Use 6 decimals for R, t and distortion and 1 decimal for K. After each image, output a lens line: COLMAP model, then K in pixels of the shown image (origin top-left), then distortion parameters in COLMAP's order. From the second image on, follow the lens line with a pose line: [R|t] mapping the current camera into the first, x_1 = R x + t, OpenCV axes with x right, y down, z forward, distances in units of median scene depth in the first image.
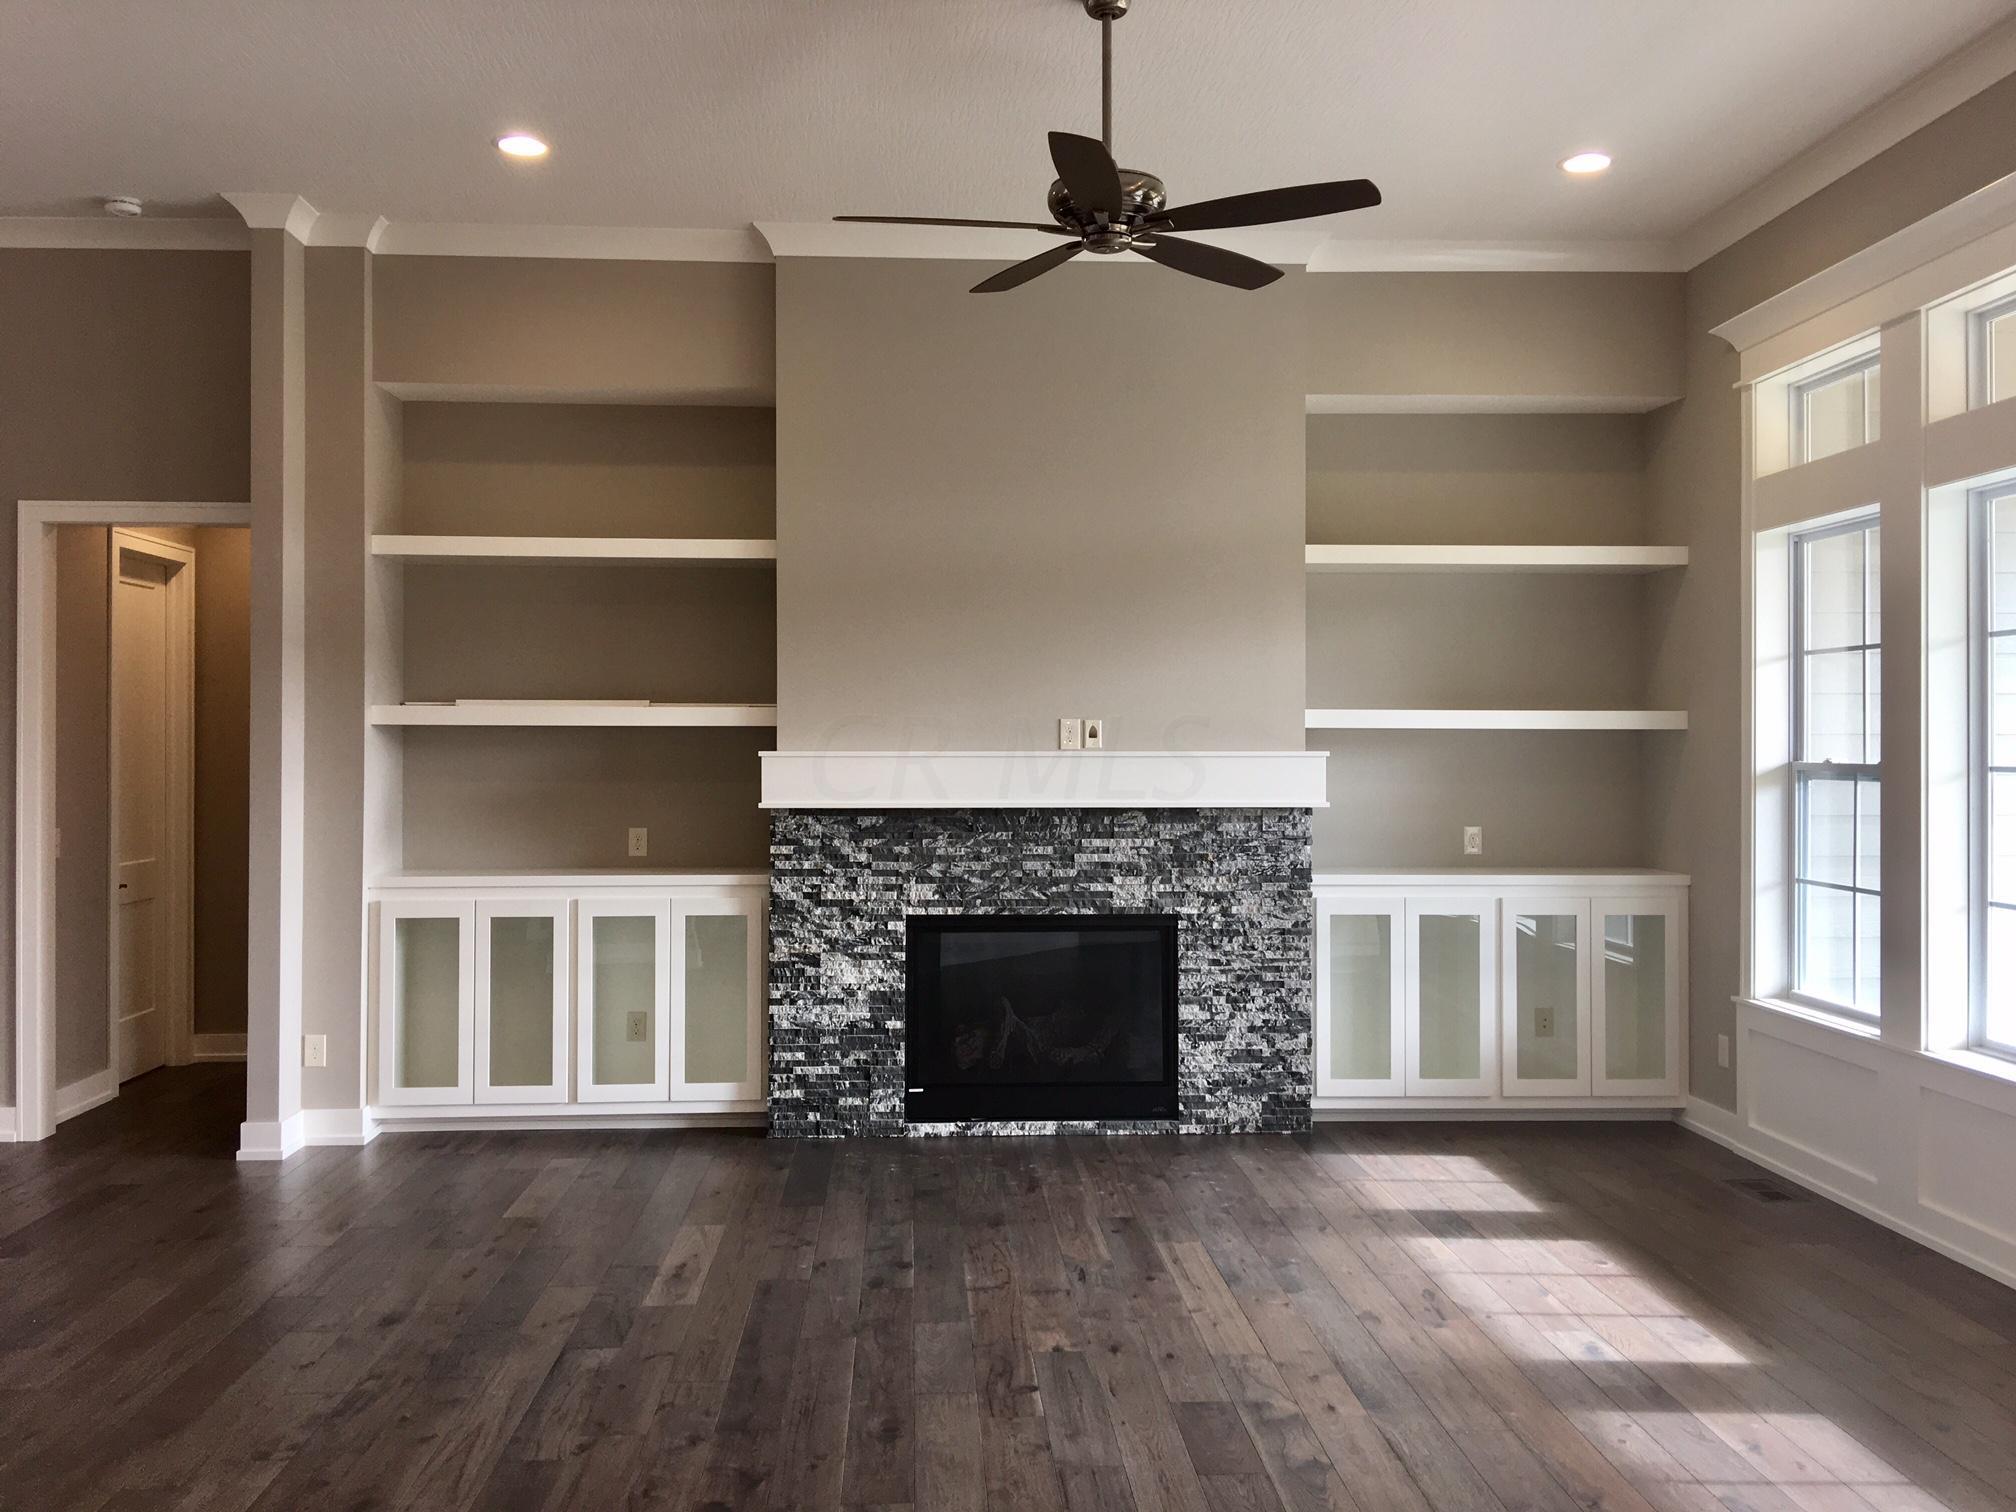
lens RADIAL K [[1715.3, 0, 1006.9], [0, 1715.3, 745.7], [0, 0, 1]] dist [0.038390, -0.007322]
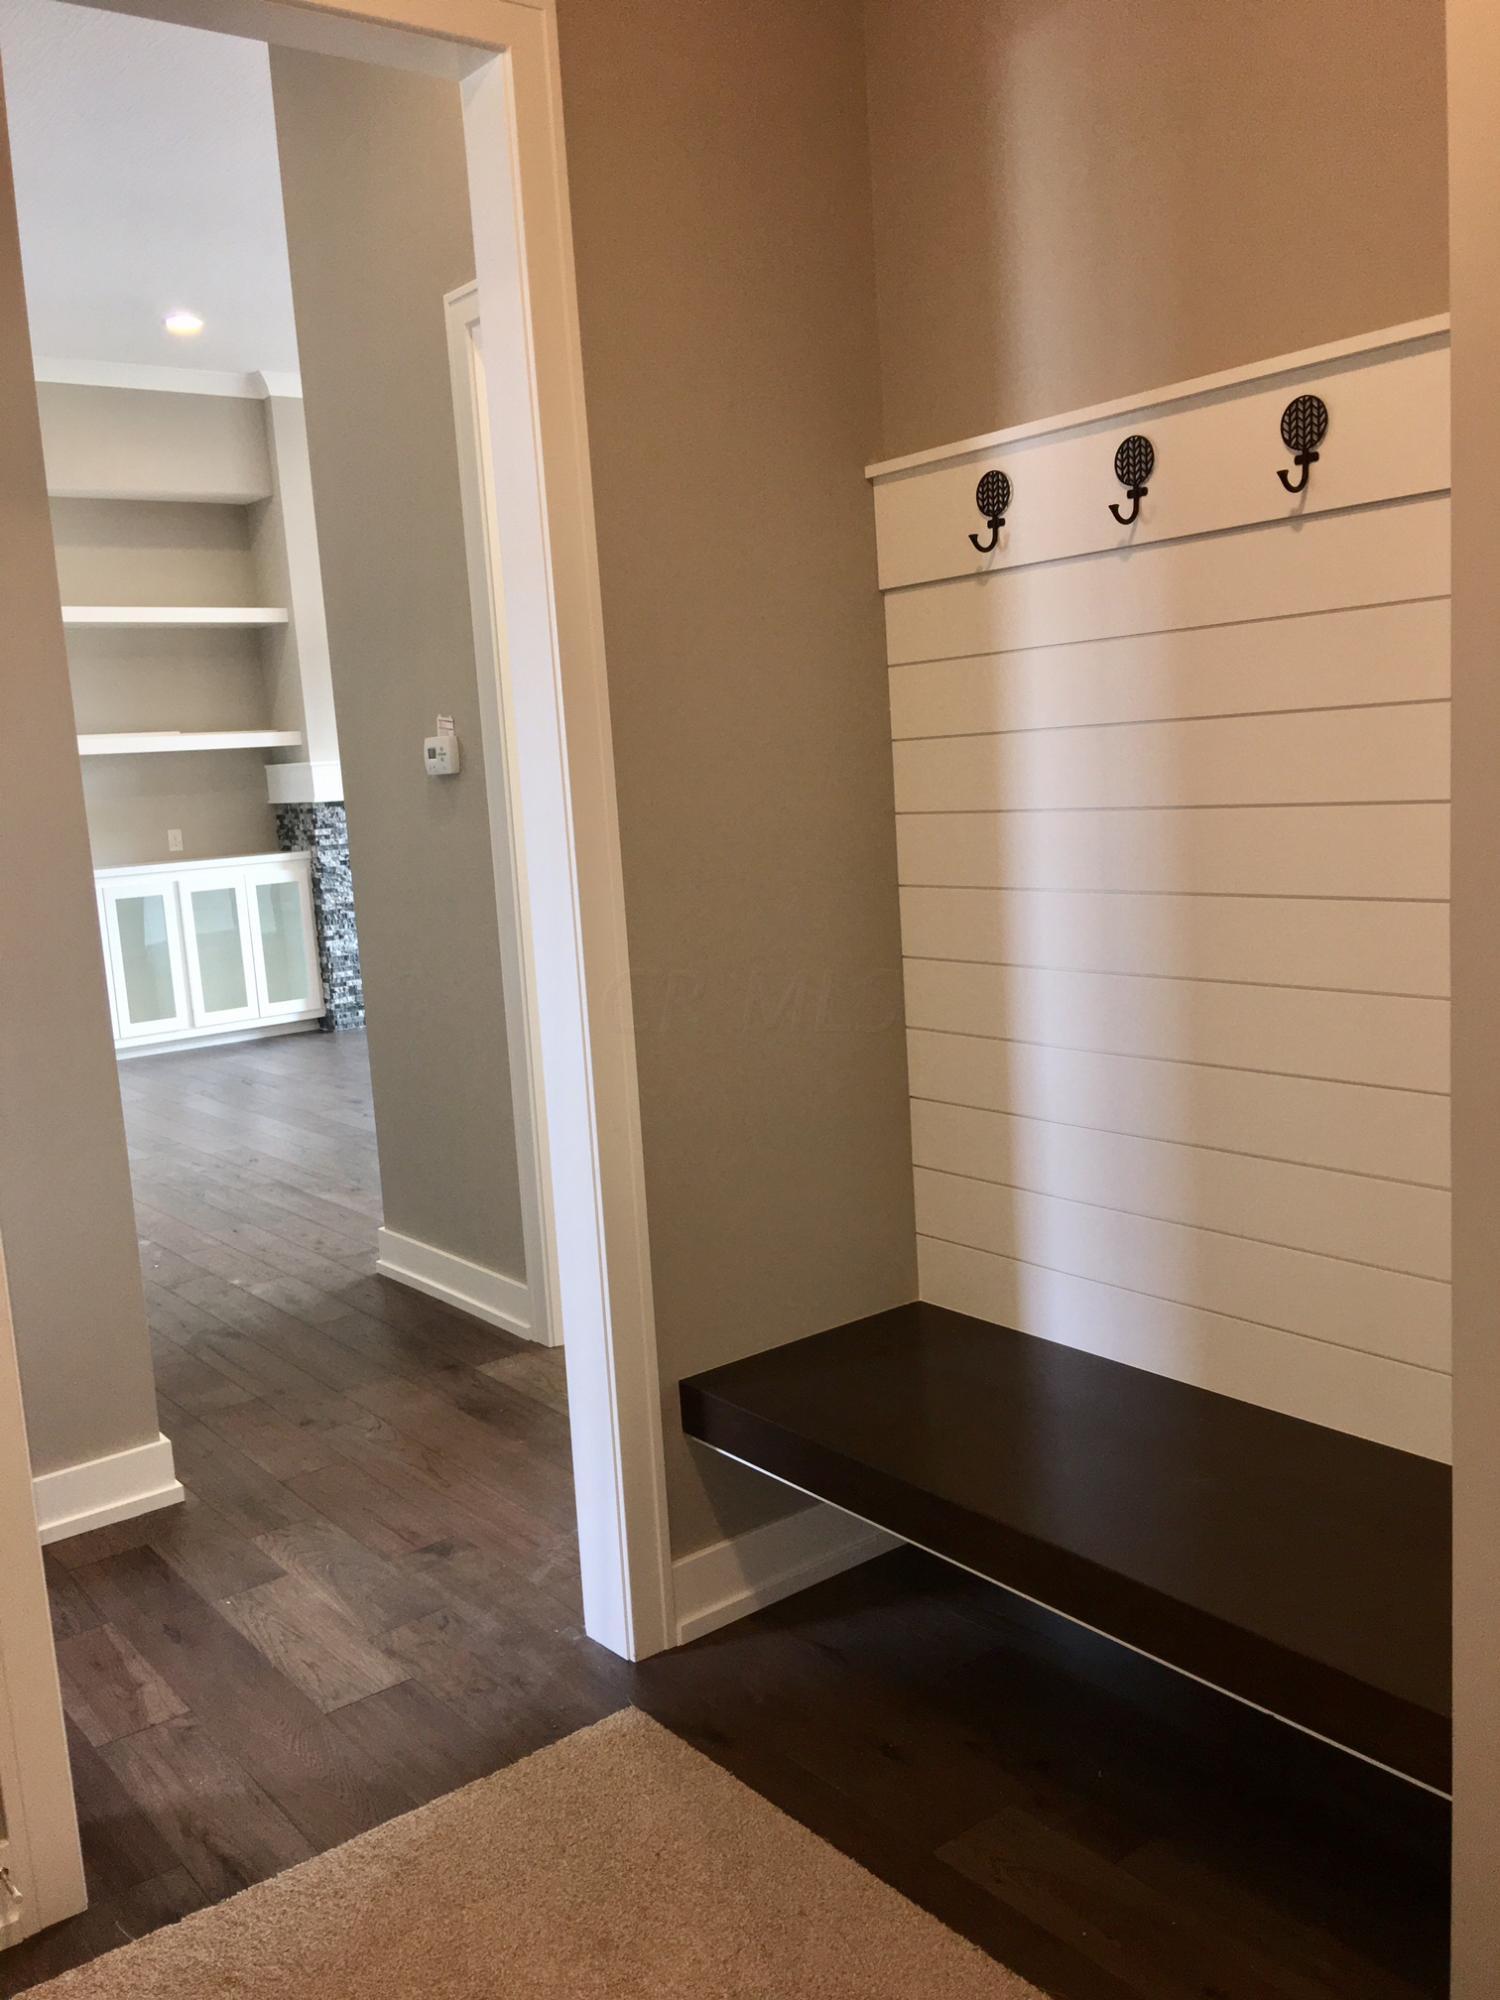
lens RADIAL K [[1701.7, 0, 747.9], [0, 1701.7, 1003.6], [0, 0, 1]] dist [0.038390, -0.007322]
pose [[0.835203, -0.137411, 0.532498, -0.609400], [0.062997, 0.985813, 0.155579, 0.002943], [-0.546321, -0.096394, 0.832010, -0.383966]]
